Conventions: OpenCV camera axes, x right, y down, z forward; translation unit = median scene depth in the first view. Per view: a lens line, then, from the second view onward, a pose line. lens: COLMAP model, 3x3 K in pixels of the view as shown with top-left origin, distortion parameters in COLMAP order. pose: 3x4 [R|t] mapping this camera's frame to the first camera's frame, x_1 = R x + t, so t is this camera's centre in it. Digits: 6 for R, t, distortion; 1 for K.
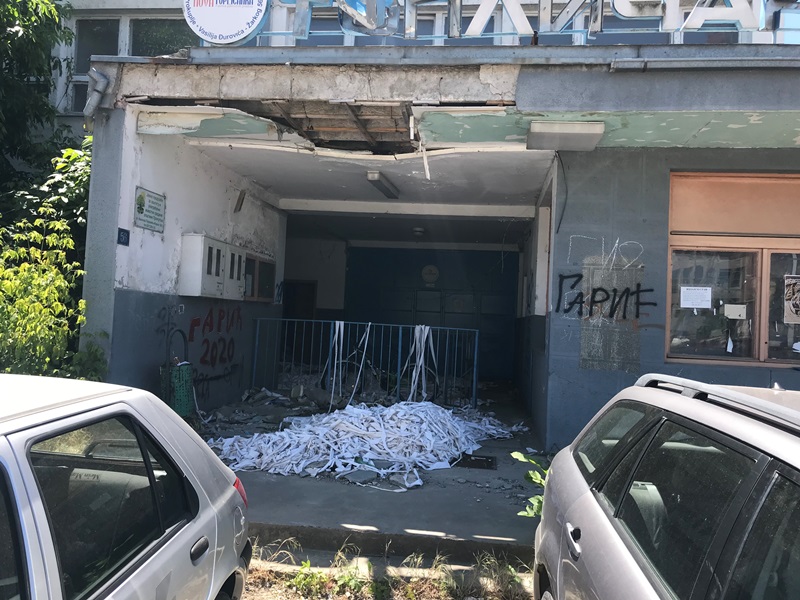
lens RADIAL K [[652.9, 0, 402.8], [0, 652.9, 294.8], [0, 0, 1]] dist [0.029966, -0.046964]
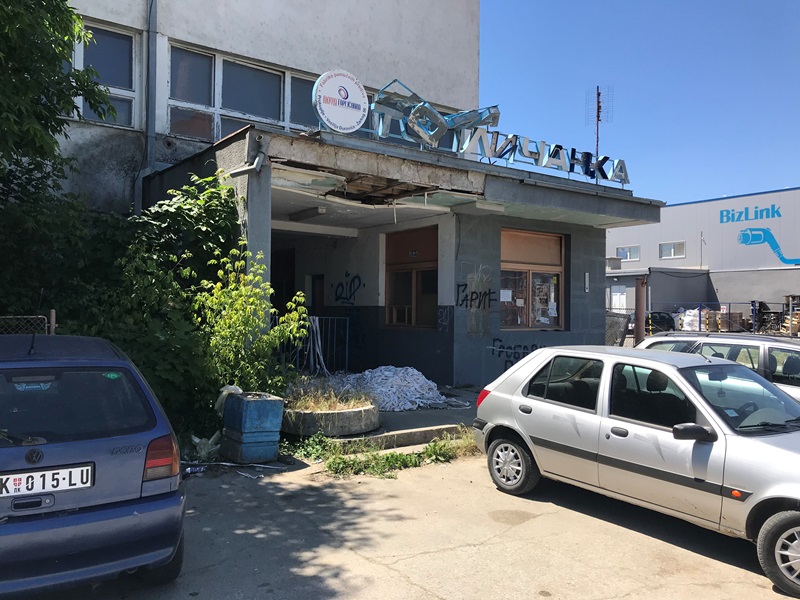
lens RADIAL K [[650.5, 0, 400.0], [0, 650.5, 300.0], [0, 0, 1]] dist [0.076716, -0.004192]
pose [[0.733497, -0.024720, 0.679243, -1.048860], [-0.002302, 0.999242, 0.038852, -0.055893], [-0.679689, -0.030061, 0.732884, -0.161063]]
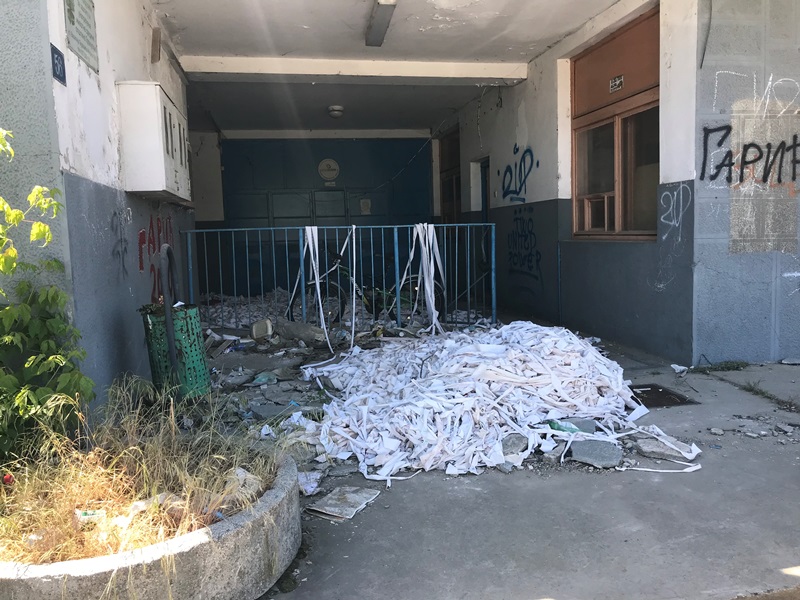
lens RADIAL K [[656.9, 0, 401.6], [0, 656.9, 295.8], [0, 0, 1]] dist [0.078297, -0.101195]
pose [[0.946401, -0.107035, 0.304743, -0.325077], [0.065553, 0.987511, 0.143266, 0.025866], [-0.316271, -0.115610, 0.941598, 0.390520]]
